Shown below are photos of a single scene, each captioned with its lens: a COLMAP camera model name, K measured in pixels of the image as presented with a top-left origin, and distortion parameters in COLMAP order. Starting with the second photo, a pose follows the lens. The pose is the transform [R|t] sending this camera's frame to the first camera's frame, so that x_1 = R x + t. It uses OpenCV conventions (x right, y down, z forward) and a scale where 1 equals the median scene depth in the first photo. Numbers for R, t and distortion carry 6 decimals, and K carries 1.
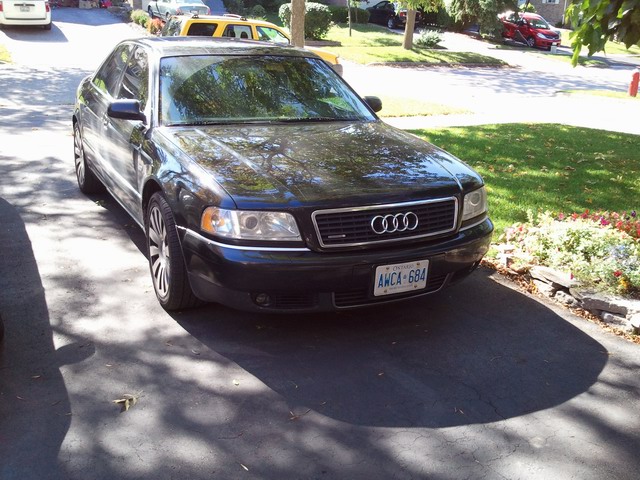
lens RADIAL K [[656.9, 0, 320.0], [0, 656.9, 240.0], [0, 0, 1]] dist [0.012962, -0.113198]
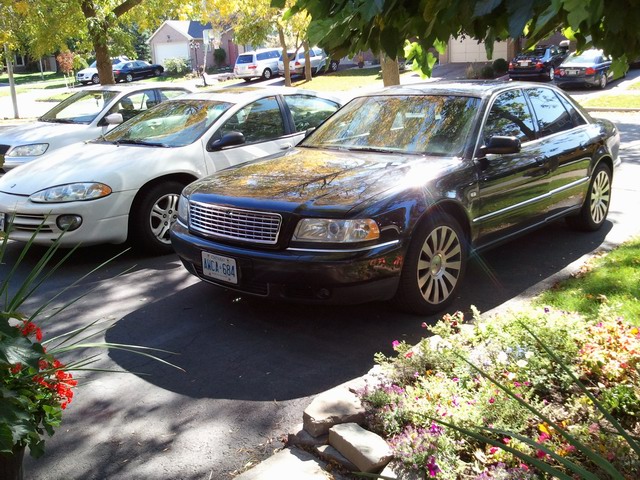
lens RADIAL K [[653.0, 0, 327.1], [0, 653.0, 238.3], [0, 0, 1]] dist [0.009035, -0.144296]
pose [[0.381813, 0.173291, -0.907849, 0.889936], [-0.249272, 0.965173, 0.079397, -0.097619], [0.889990, 0.195986, 0.411712, 0.452638]]
